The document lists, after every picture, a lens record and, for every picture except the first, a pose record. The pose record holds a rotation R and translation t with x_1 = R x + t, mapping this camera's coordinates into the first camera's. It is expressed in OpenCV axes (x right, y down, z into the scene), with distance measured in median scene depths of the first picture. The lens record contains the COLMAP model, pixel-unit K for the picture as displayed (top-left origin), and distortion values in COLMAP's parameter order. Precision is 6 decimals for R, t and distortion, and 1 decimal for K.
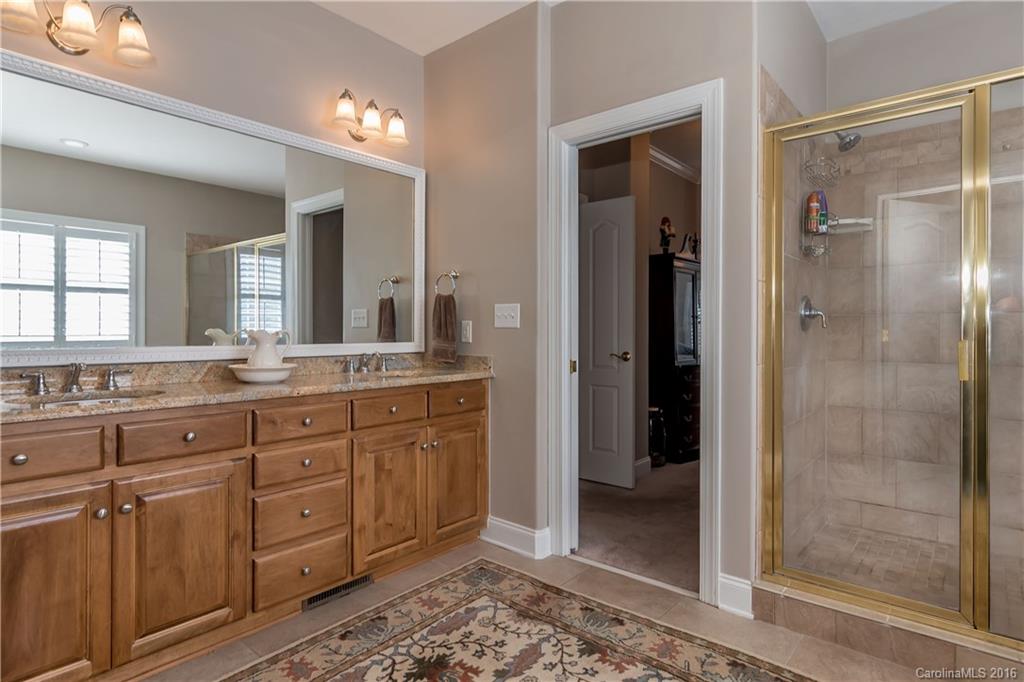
lens RADIAL K [[558.2, 0, 508.7], [0, 558.2, 336.6], [0, 0, 1]] dist [0.002601, 0.004194]
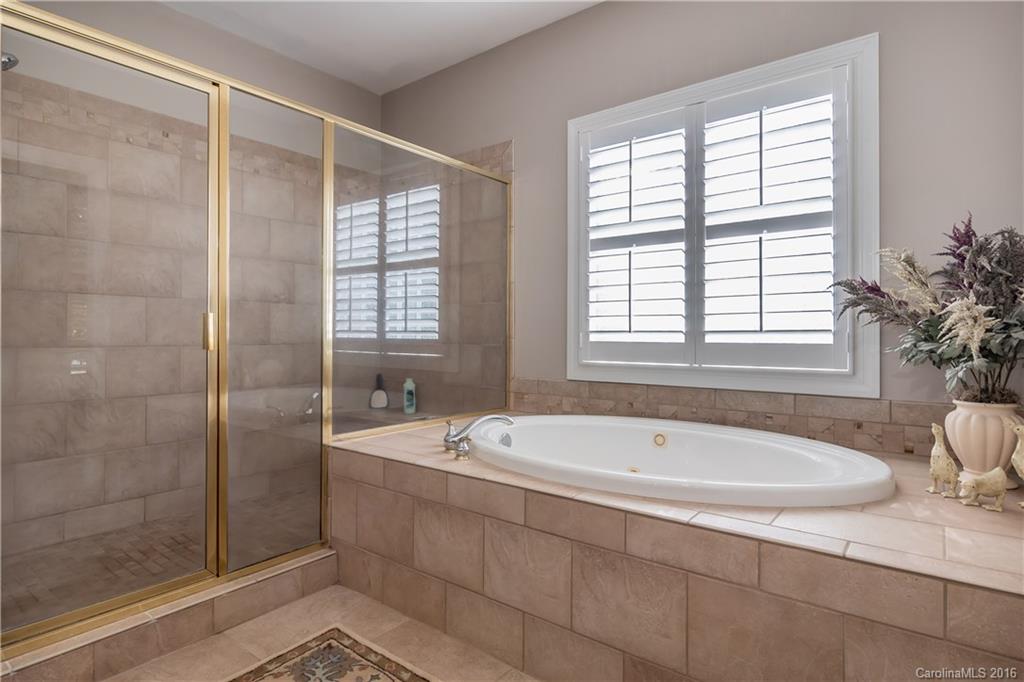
lens RADIAL K [[558.2, 0, 508.4], [0, 558.2, 337.0], [0, 0, 1]] dist [0.002601, 0.004194]
pose [[-0.045874, 0.003125, 0.998942, -0.256698], [0.006606, 0.999974, -0.002825, 0.054733], [-0.998925, 0.006470, -0.045893, 0.437516]]
